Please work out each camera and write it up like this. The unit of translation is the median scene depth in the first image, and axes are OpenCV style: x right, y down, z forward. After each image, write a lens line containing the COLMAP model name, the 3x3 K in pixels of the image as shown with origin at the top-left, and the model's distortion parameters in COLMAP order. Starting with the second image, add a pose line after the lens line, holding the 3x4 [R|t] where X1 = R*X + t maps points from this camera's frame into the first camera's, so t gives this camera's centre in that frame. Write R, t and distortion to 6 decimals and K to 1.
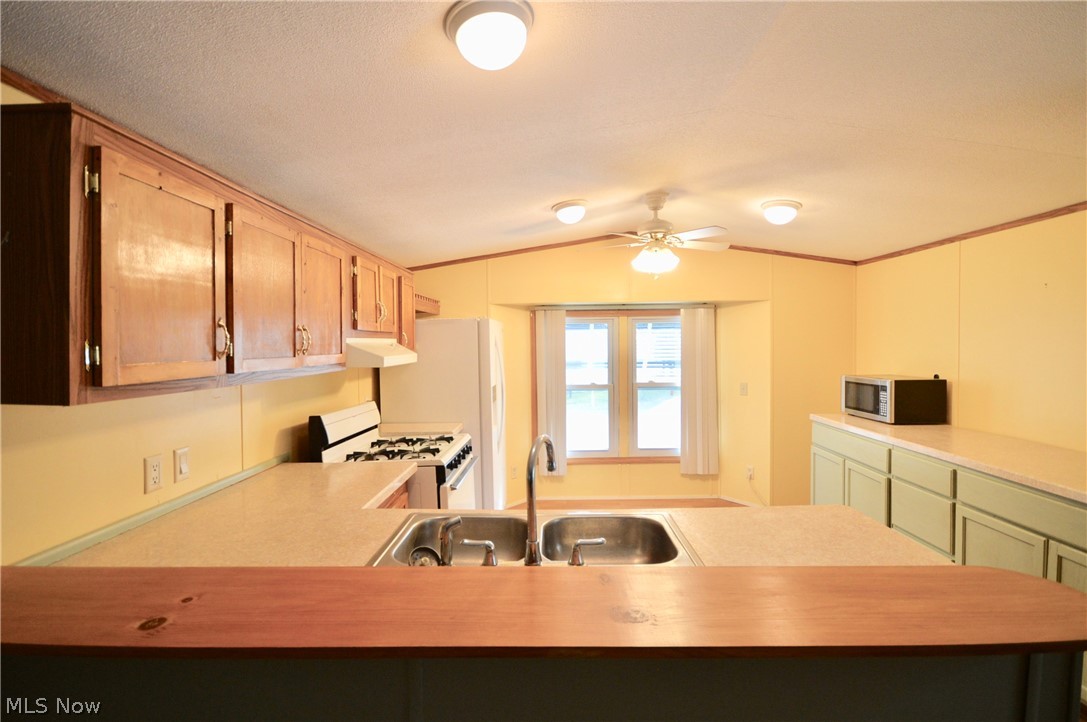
lens RADIAL K [[476.4, 0, 546.6], [0, 476.4, 354.9], [0, 0, 1]] dist [-0.000585, -0.000037]
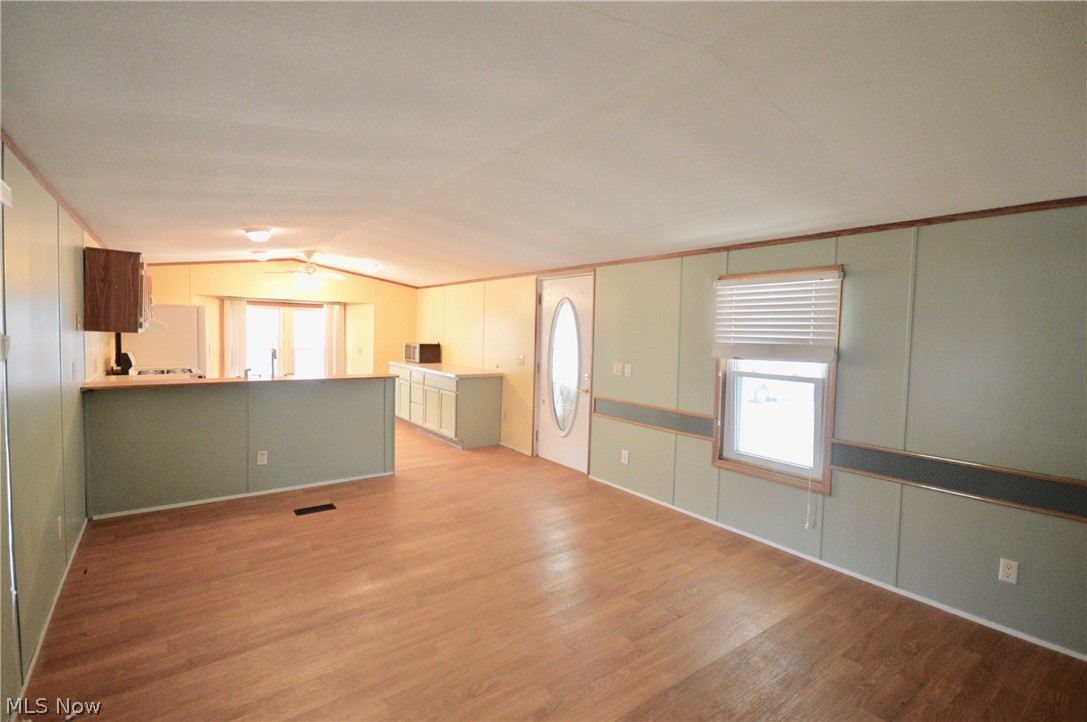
lens RADIAL K [[498.7, 0, 547.2], [0, 498.7, 359.2], [0, 0, 1]] dist [0.001849, 0.000061]
pose [[0.782303, -0.005959, 0.622869, -0.230952], [-0.020715, 0.999152, 0.035577, 0.021762], [-0.622553, -0.040734, 0.781517, -1.002711]]
